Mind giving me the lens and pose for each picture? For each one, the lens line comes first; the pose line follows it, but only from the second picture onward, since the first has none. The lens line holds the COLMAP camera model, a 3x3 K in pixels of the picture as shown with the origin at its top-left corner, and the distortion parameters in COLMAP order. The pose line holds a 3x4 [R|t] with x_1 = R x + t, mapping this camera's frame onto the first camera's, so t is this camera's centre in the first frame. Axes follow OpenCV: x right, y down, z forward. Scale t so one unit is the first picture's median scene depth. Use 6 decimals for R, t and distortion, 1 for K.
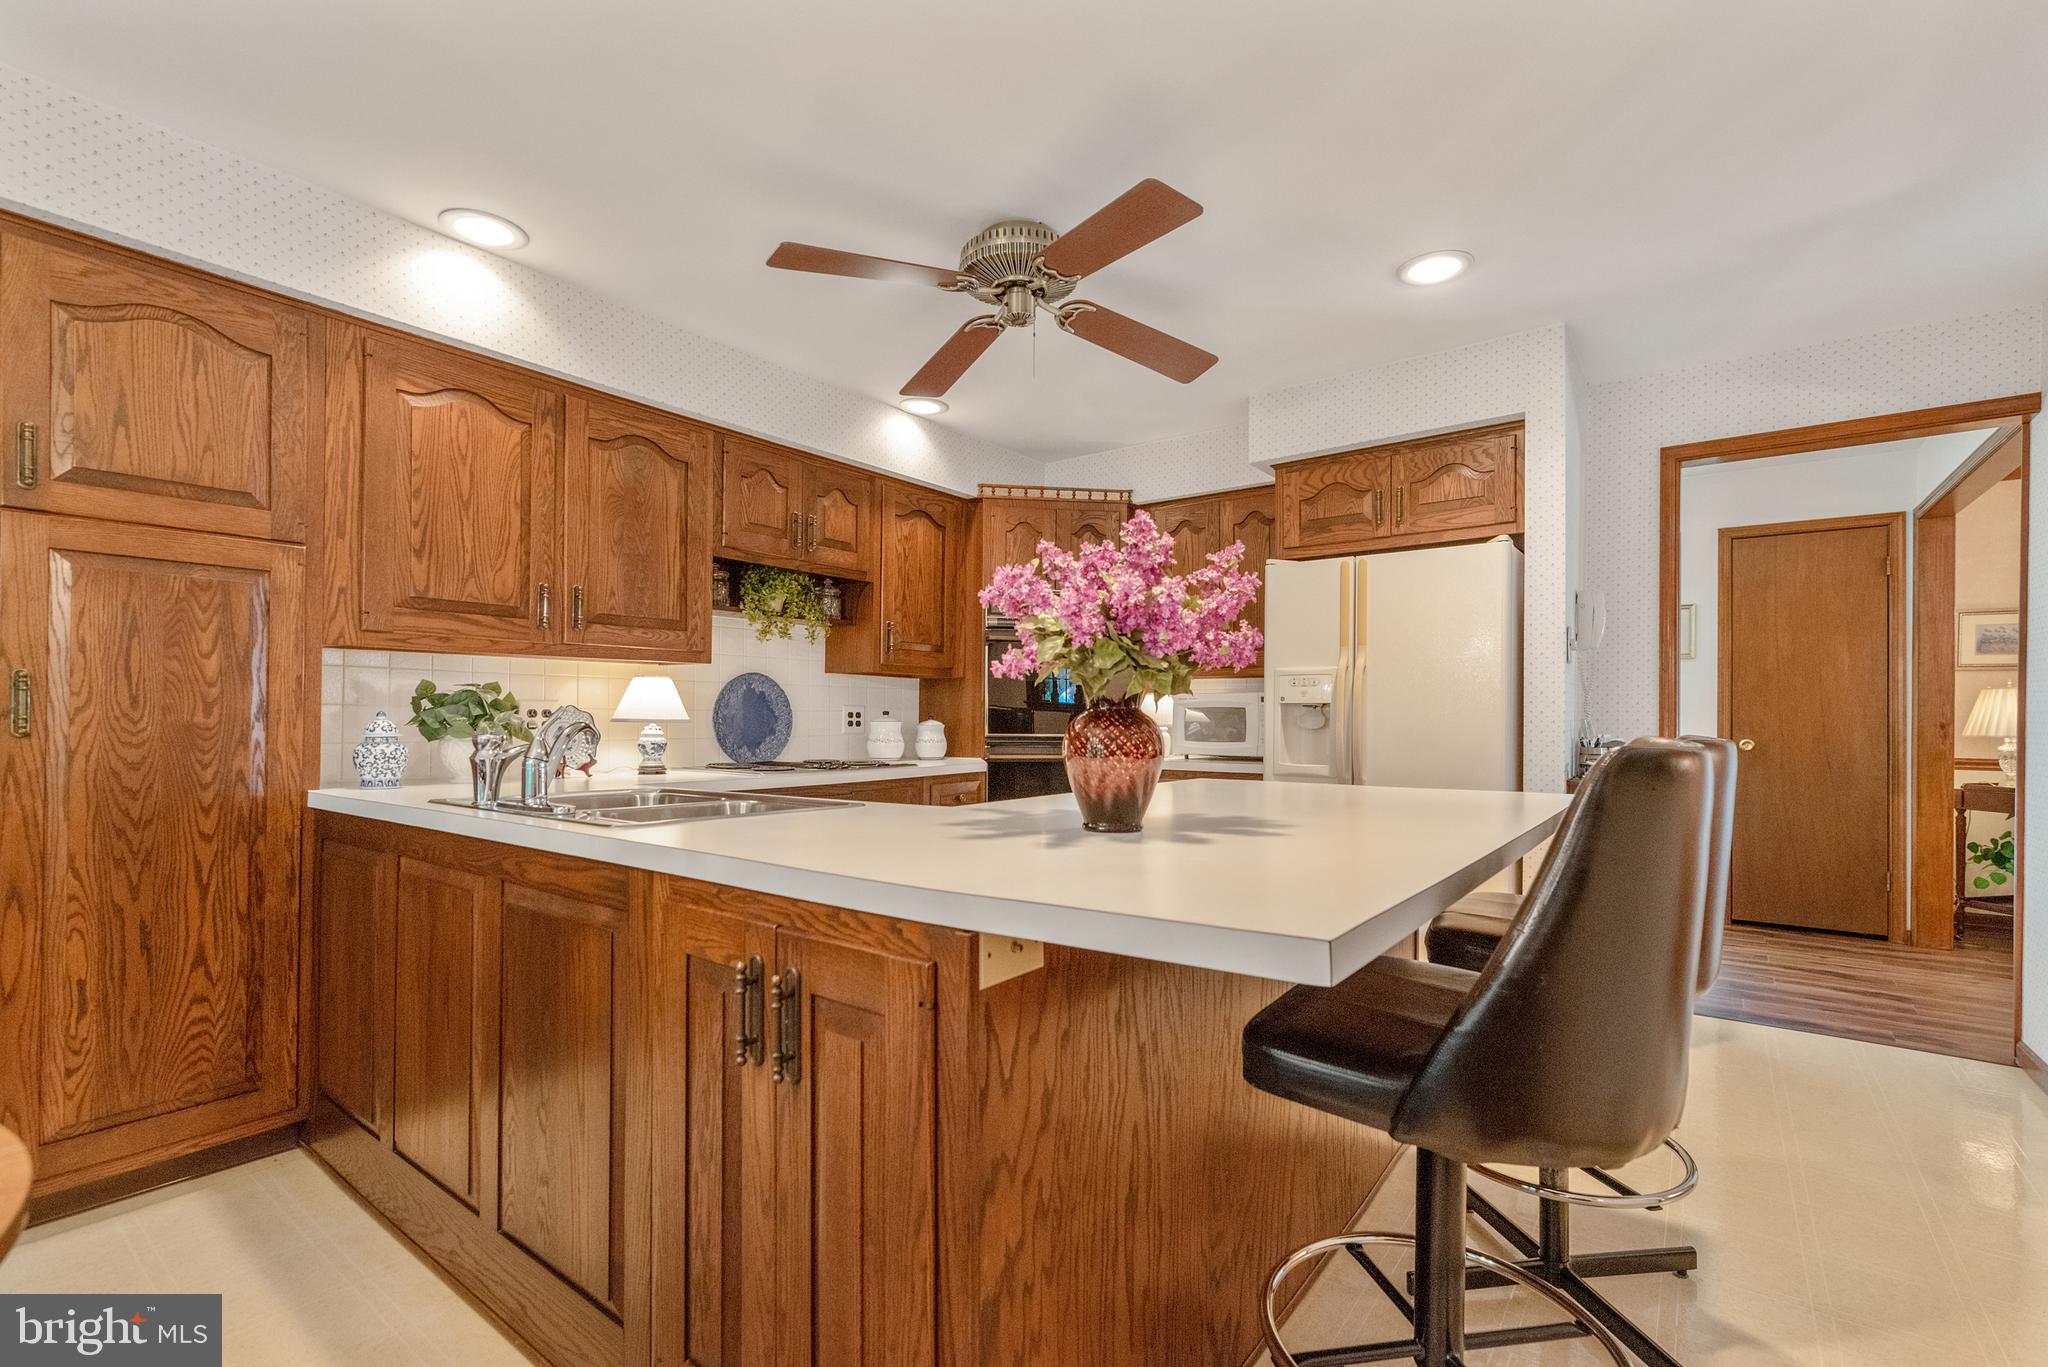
lens RADIAL K [[901.0, 0, 1030.8], [0, 901.0, 739.4], [0, 0, 1]] dist [0.001140, 0.000192]
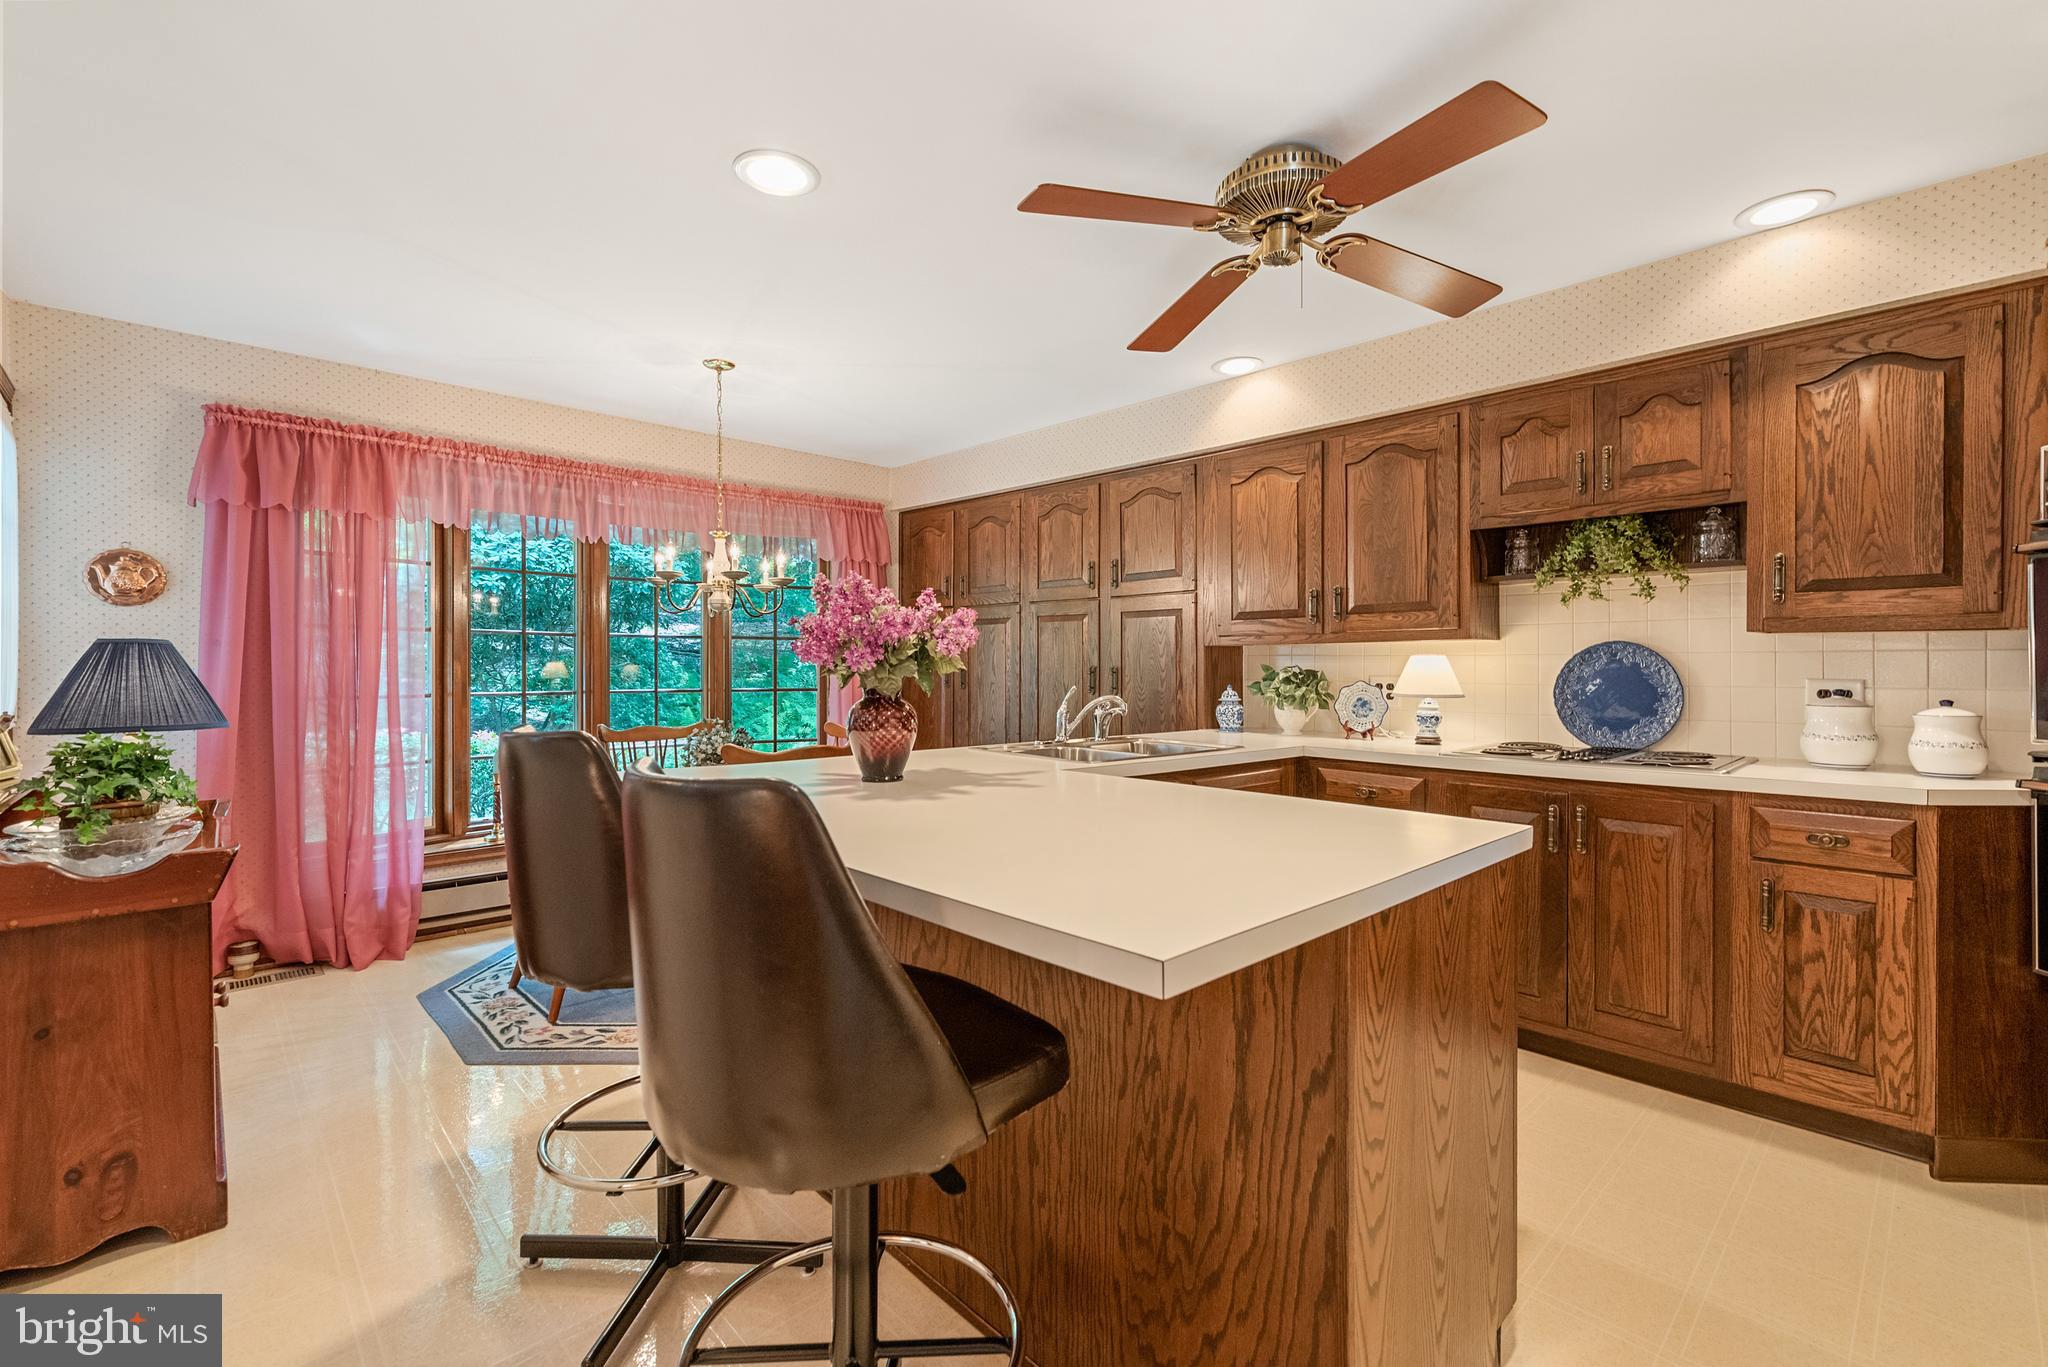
lens RADIAL K [[893.5, 0, 1024.2], [0, 893.5, 670.8], [0, 0, 1]] dist [0.000359, 0.000052]
pose [[-0.161254, 0.006480, -0.986892, 0.615168], [-0.016984, 0.999812, 0.009339, -0.044159], [0.986767, 0.018267, -0.161113, 0.599776]]
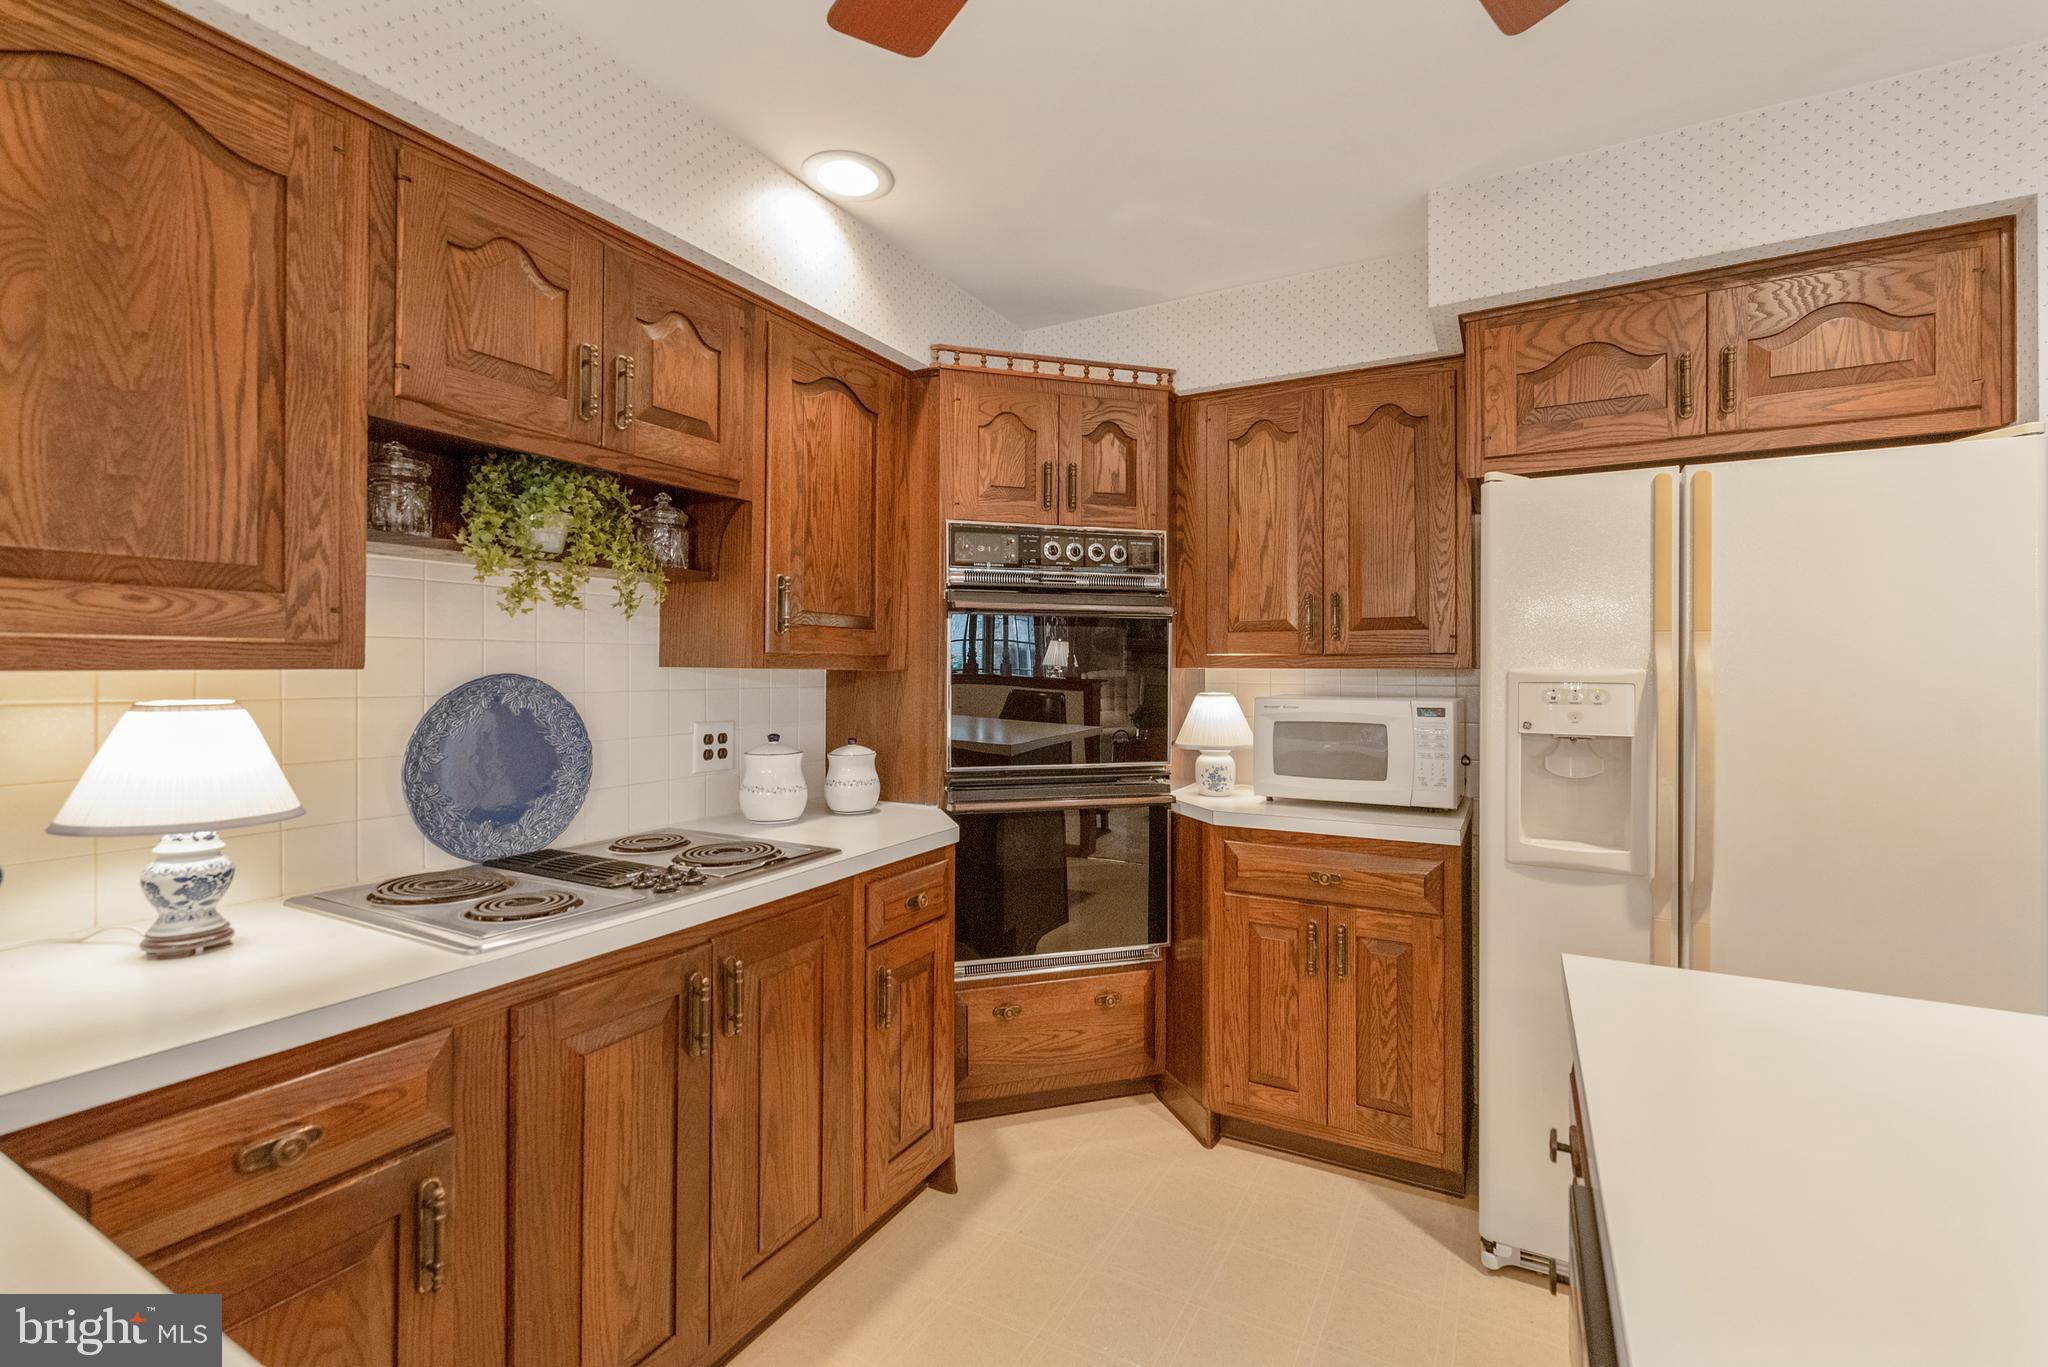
lens RADIAL K [[887.1, 0, 1024.0], [0, 887.1, 683.5], [0, 0, 1]] dist [0.000794, 0.000109]
pose [[0.990183, -0.003743, 0.139725, -0.093162], [0.005061, 0.999946, -0.009074, -0.063622], [-0.139684, 0.009692, 0.990149, 0.480730]]
